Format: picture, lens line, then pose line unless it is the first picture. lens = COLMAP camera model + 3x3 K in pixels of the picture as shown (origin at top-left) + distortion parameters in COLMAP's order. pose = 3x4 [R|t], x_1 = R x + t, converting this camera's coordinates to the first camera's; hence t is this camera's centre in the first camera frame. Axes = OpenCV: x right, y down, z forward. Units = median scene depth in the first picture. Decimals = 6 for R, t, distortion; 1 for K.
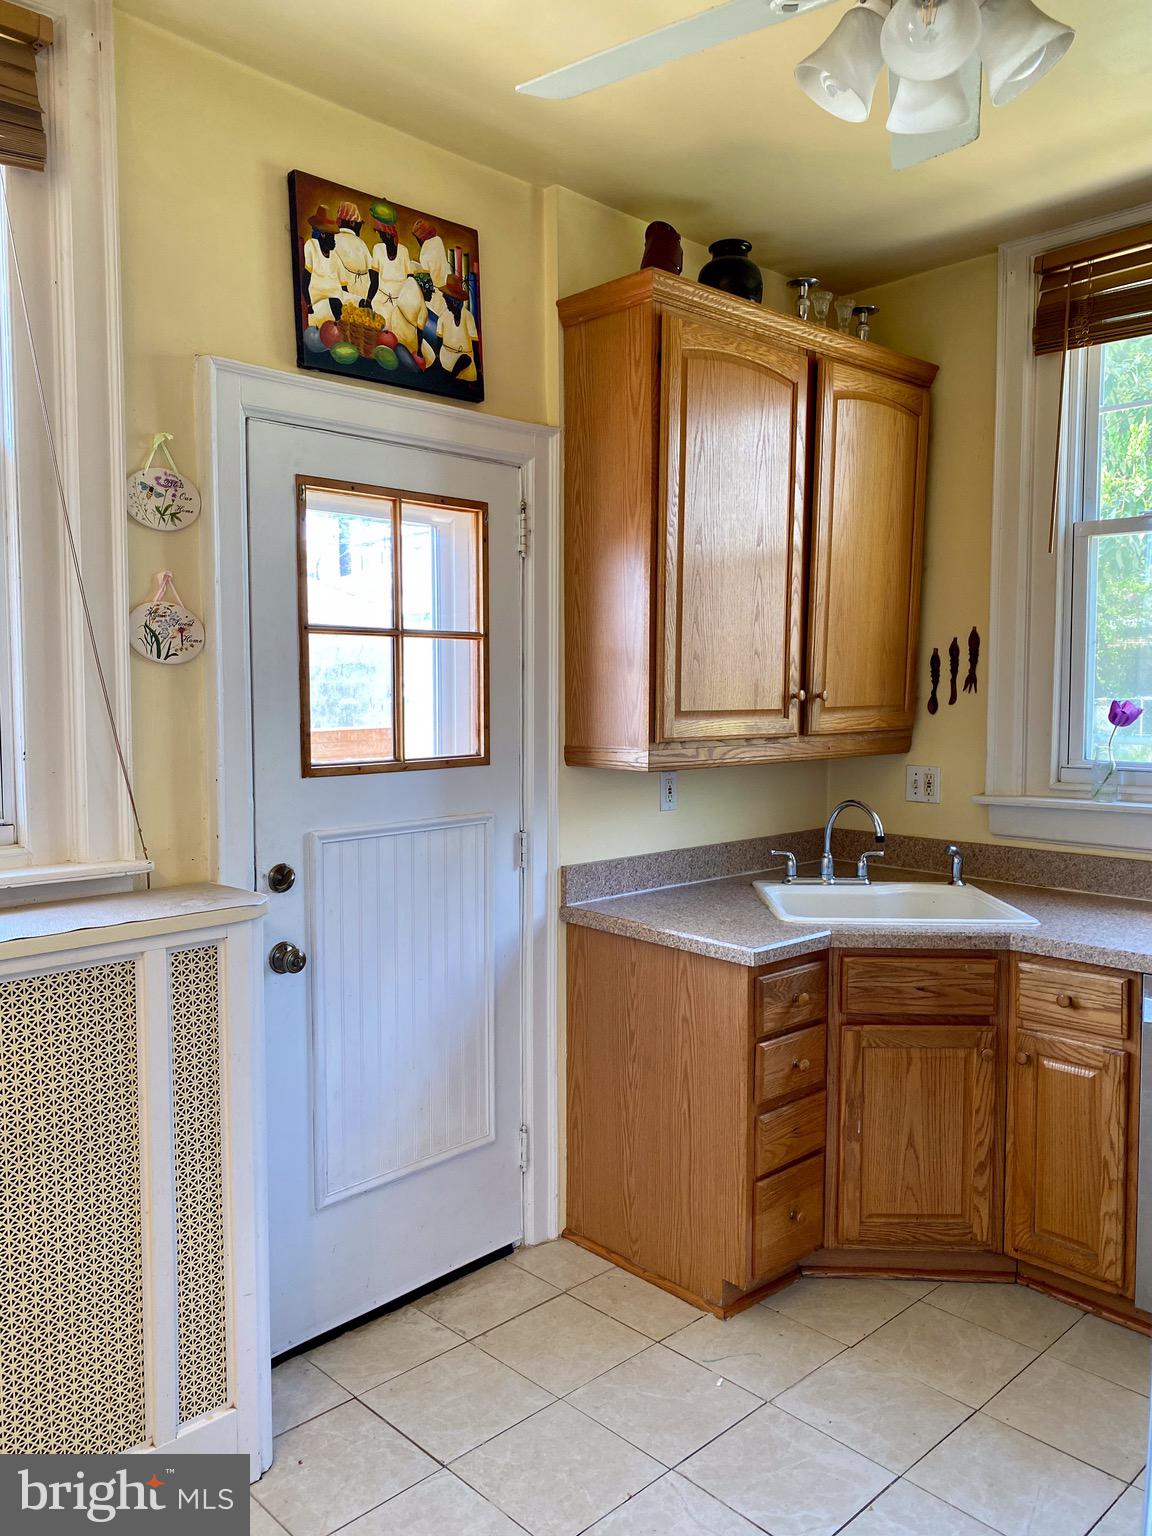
lens RADIAL K [[1151.9, 0, 561.0], [0, 1151.9, 767.2], [0, 0, 1]] dist [0.036997, -0.072637]
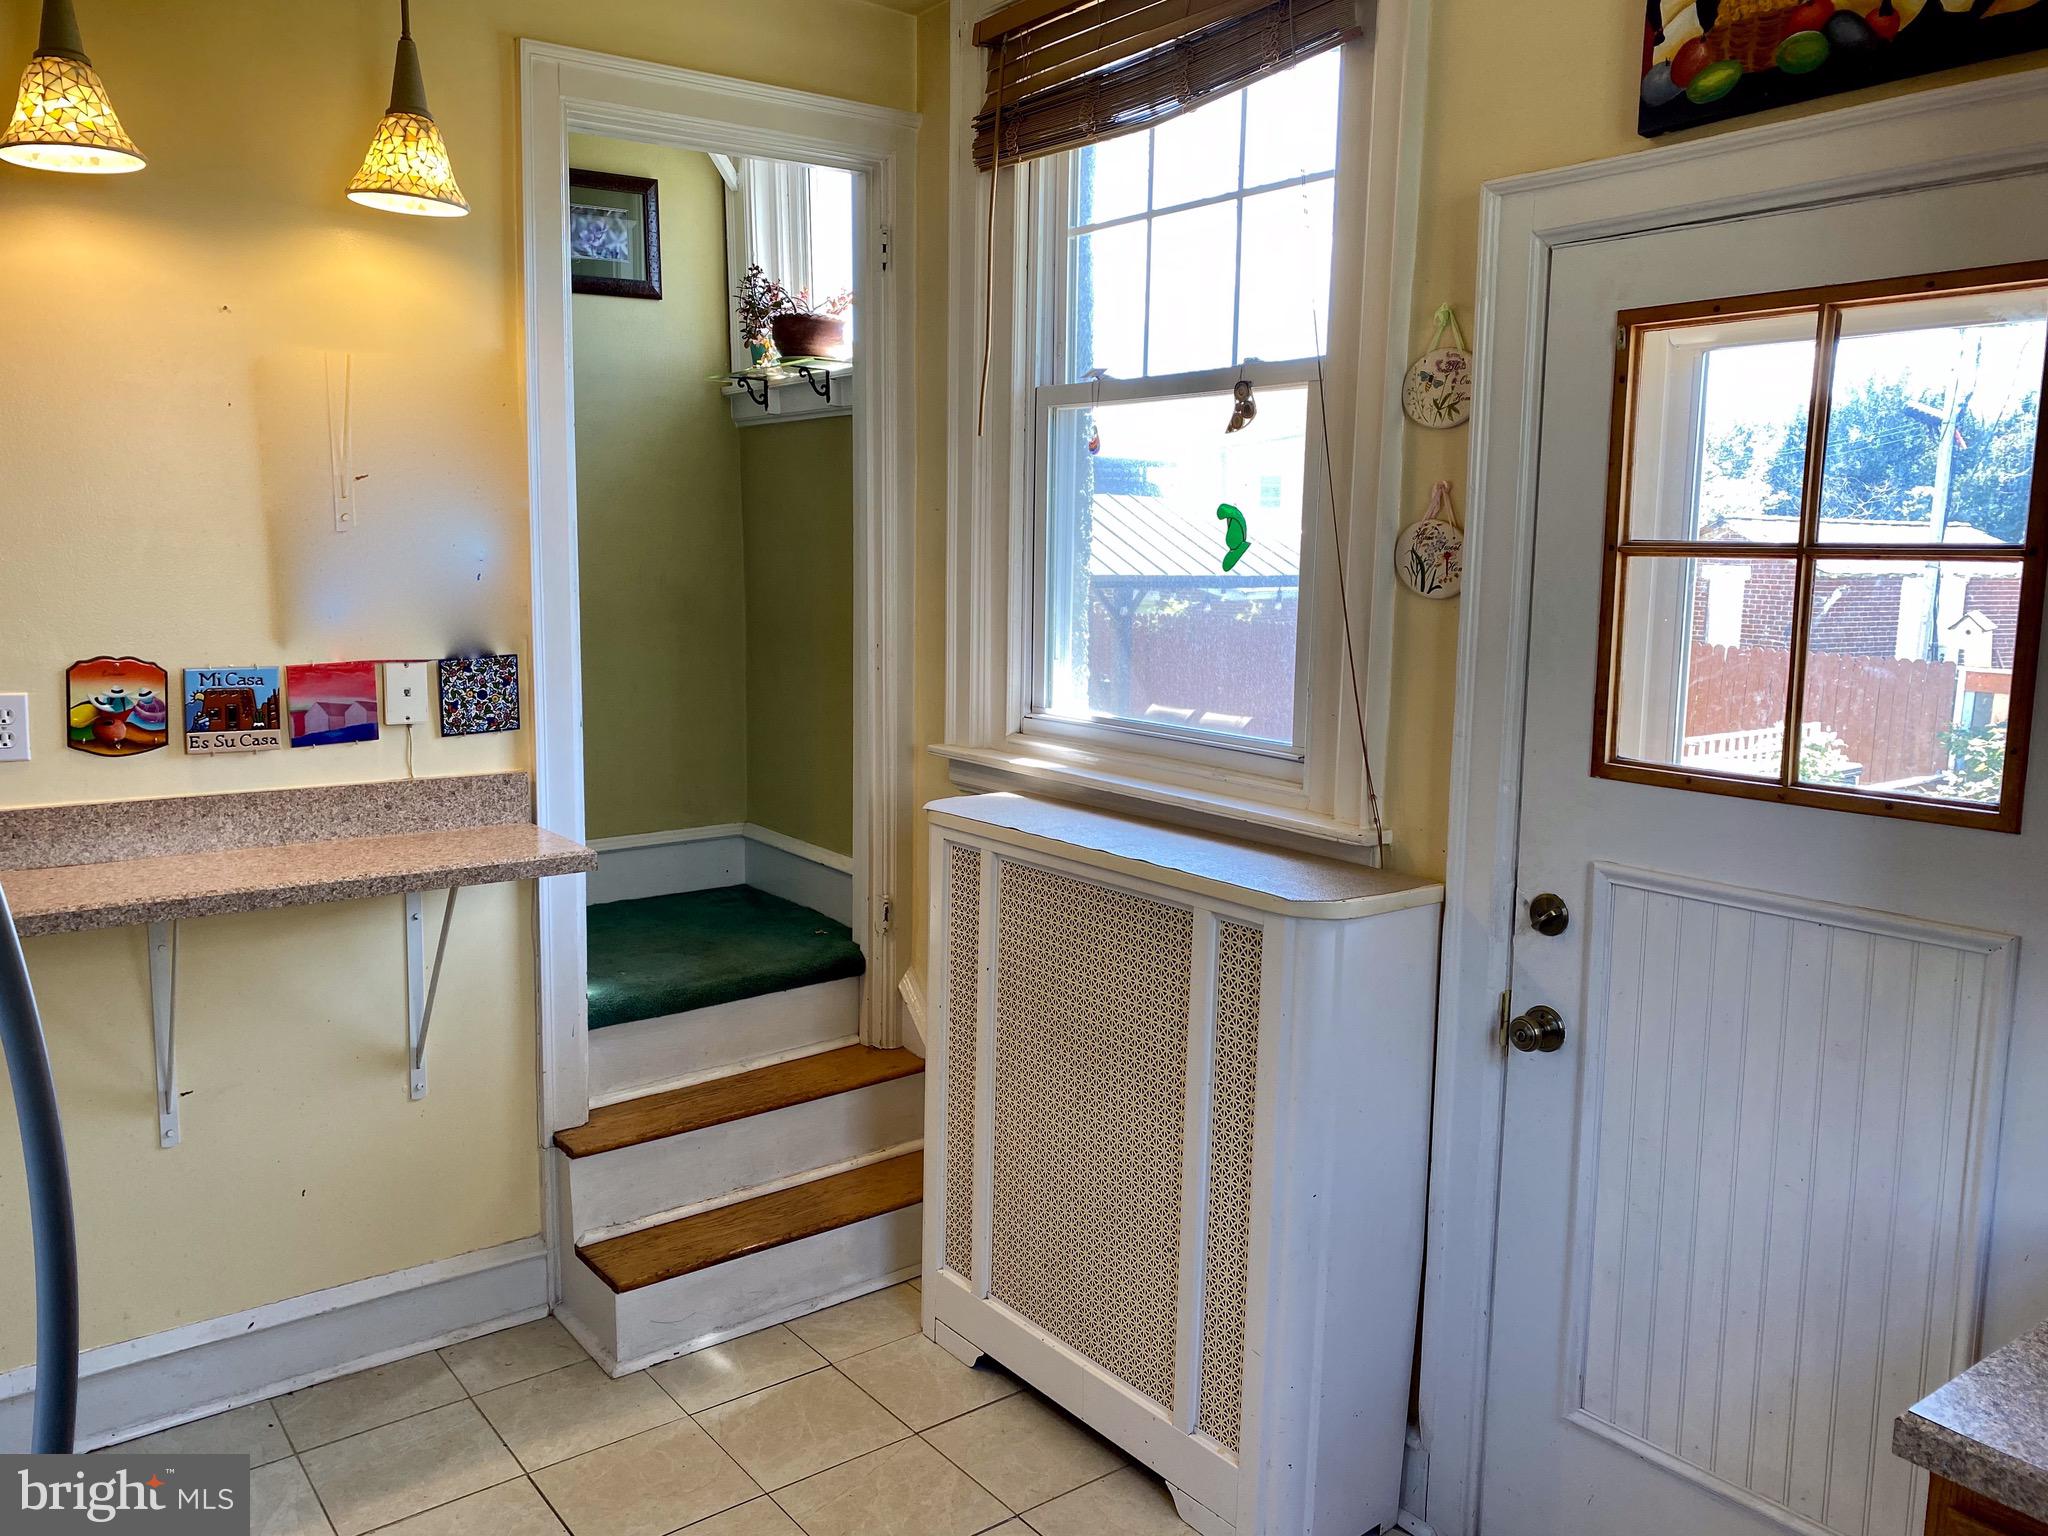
lens RADIAL K [[1535.9, 0, 1023.4], [0, 1535.9, 758.1], [0, 0, 1]] dist [0.036997, -0.072637]
pose [[-0.113706, 0.134004, -0.984436, 0.634952], [-0.089891, 0.985410, 0.144519, -0.093096], [0.989439, 0.104925, -0.100001, 0.718420]]
